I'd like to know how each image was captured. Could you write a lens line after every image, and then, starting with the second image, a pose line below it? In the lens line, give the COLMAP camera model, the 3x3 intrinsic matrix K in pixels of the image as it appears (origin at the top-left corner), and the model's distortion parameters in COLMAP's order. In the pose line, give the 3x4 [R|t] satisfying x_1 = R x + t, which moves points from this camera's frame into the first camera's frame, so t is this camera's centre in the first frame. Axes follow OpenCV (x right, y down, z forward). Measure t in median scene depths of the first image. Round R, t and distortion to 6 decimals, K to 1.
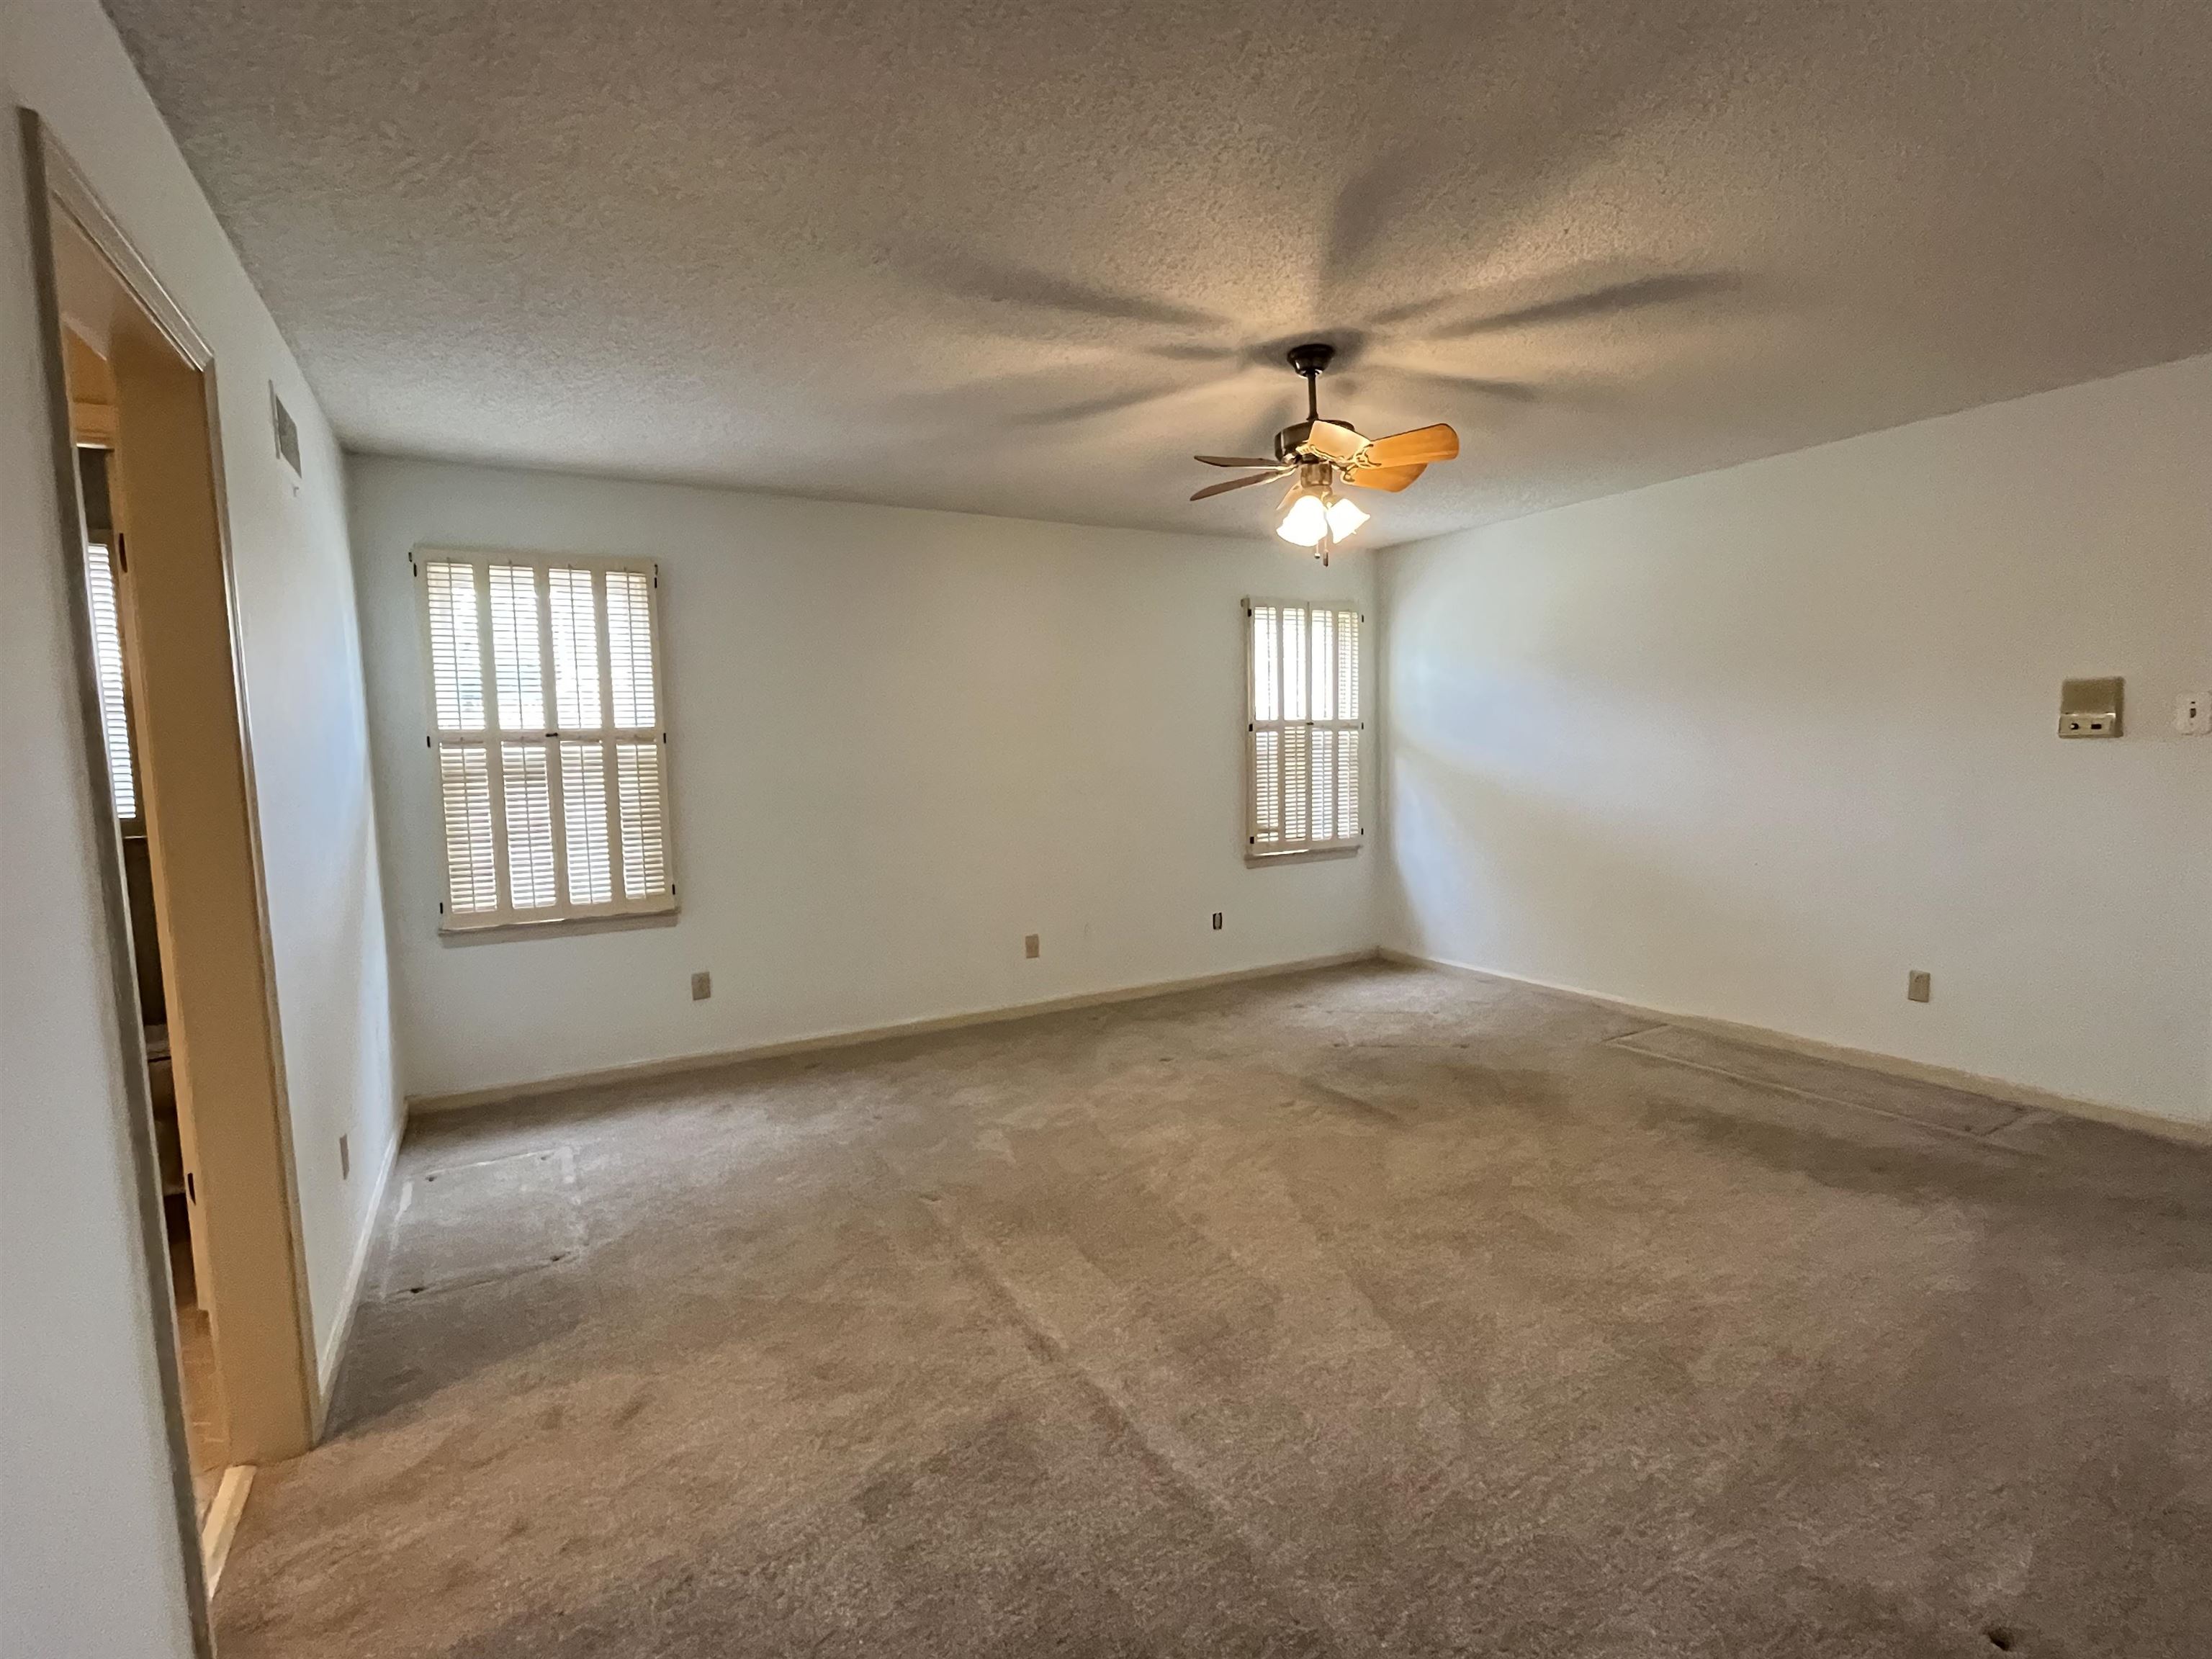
lens RADIAL K [[1077.2, 0, 1106.0], [0, 1077.2, 829.5], [0, 0, 1]] dist [0.001099, 0.000199]
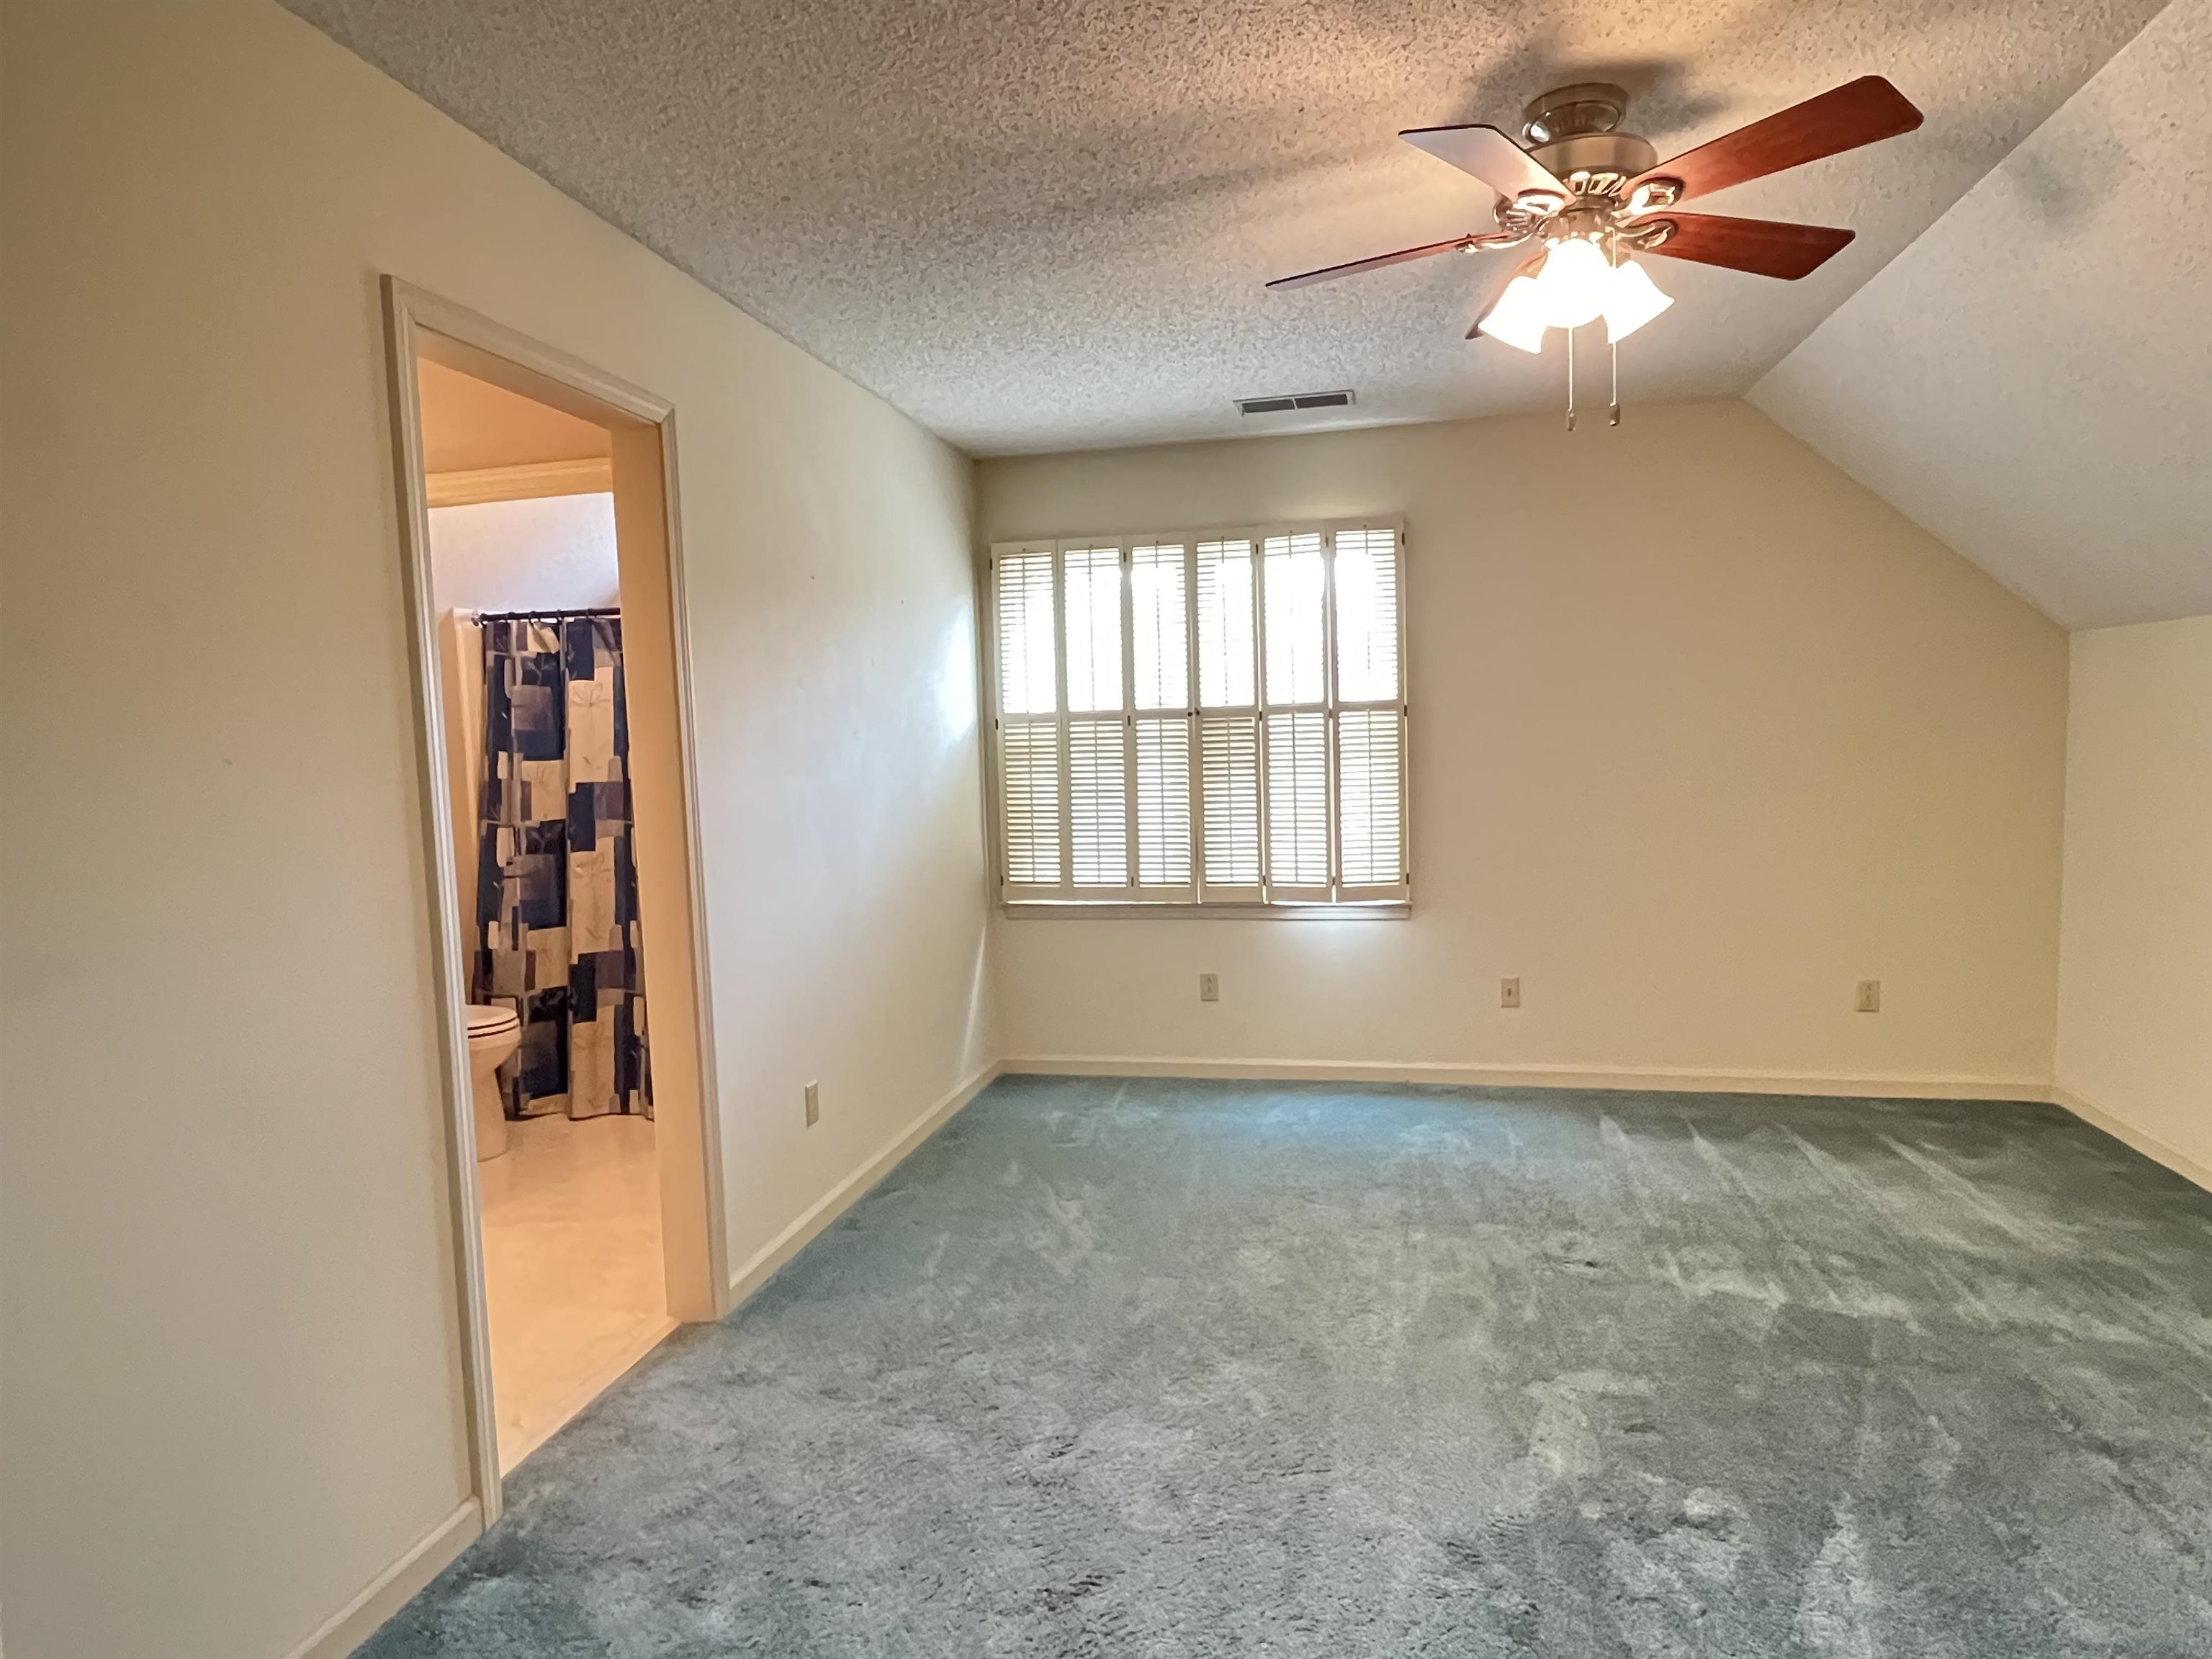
lens RADIAL K [[1250.0, 0, 1106.0], [0, 1250.0, 829.5], [0, 0, 1]] dist [-0.004294, 0.000366]
pose [[0.749763, 0.049779, -0.659831, 0.250276], [-0.039886, 0.998753, 0.030026, -0.017532], [0.660503, 0.003806, 0.750814, 0.141410]]
